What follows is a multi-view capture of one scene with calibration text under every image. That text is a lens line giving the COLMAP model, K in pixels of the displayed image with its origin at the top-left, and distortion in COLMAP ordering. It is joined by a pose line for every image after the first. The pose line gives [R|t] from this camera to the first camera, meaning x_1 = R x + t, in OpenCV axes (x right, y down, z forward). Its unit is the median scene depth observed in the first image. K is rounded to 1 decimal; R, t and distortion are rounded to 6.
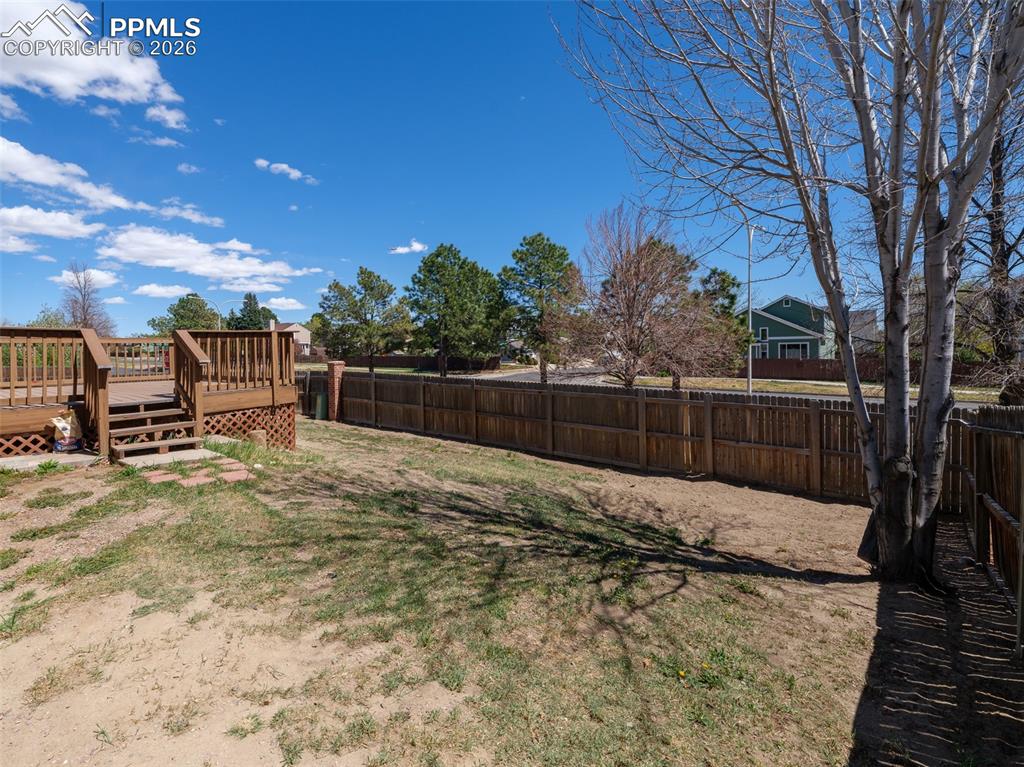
lens RADIAL K [[475.7, 0, 516.4], [0, 475.7, 383.5], [0, 0, 1]] dist [0.003614, -0.000310]
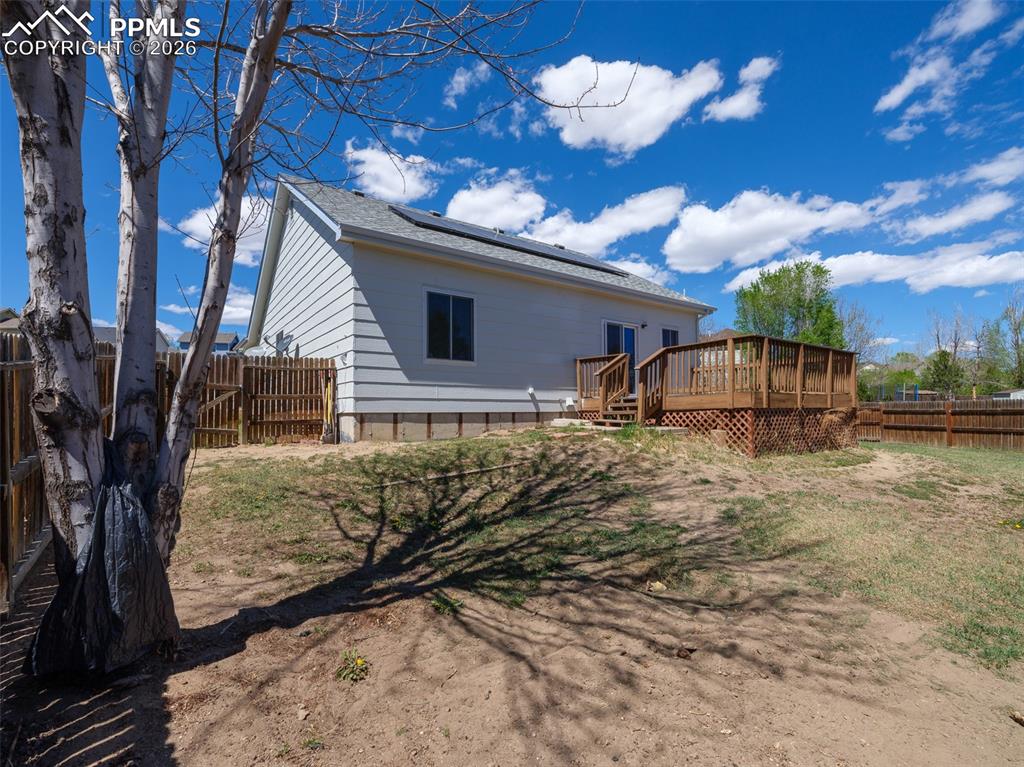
lens RADIAL K [[475.7, 0, 513.3], [0, 475.7, 389.9], [0, 0, 1]] dist [0.003614, -0.000310]
pose [[-0.291083, -0.028466, -0.956274, 0.715820], [-0.054025, 0.998451, -0.013277, 0.049548], [0.955171, 0.047798, -0.292170, 0.931836]]
